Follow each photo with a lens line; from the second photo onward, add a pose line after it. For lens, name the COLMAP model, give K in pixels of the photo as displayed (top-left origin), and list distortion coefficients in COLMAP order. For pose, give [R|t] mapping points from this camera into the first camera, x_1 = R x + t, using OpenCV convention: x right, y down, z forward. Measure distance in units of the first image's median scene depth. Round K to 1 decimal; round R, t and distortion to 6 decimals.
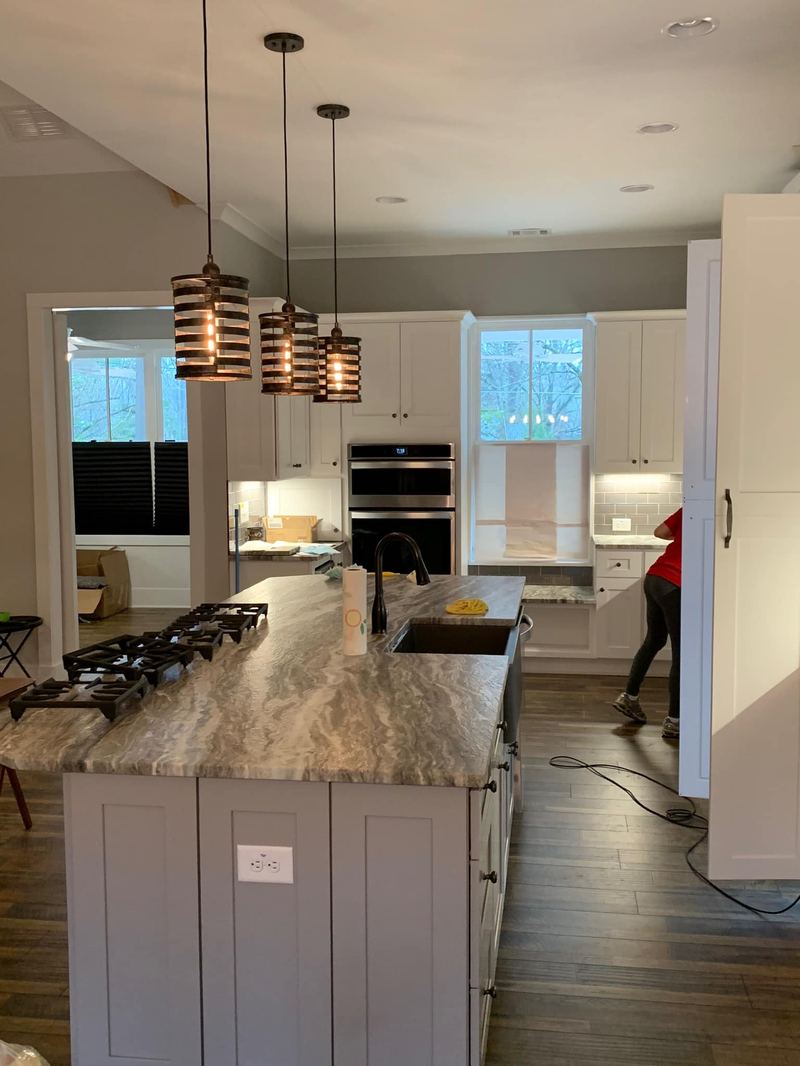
lens RADIAL K [[1049.6, 0, 396.9], [0, 1049.6, 533.5], [0, 0, 1]] dist [0.079552, 0.000000]
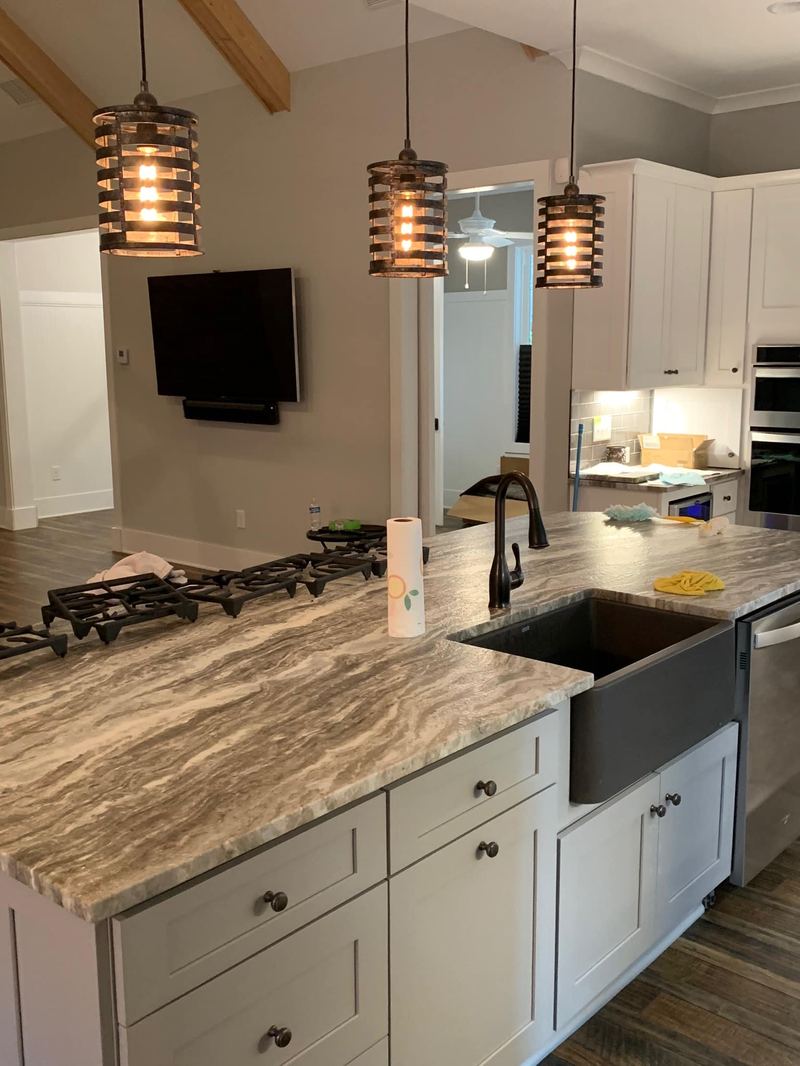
lens RADIAL K [[1049.6, 0, 402.1], [0, 1049.6, 529.2], [0, 0, 1]] dist [0.079552, 0.000000]
pose [[0.839699, 0.095863, -0.534524, 0.313070], [-0.049375, 0.993696, 0.100647, -0.029160], [0.540803, -0.058121, 0.839139, 0.360037]]
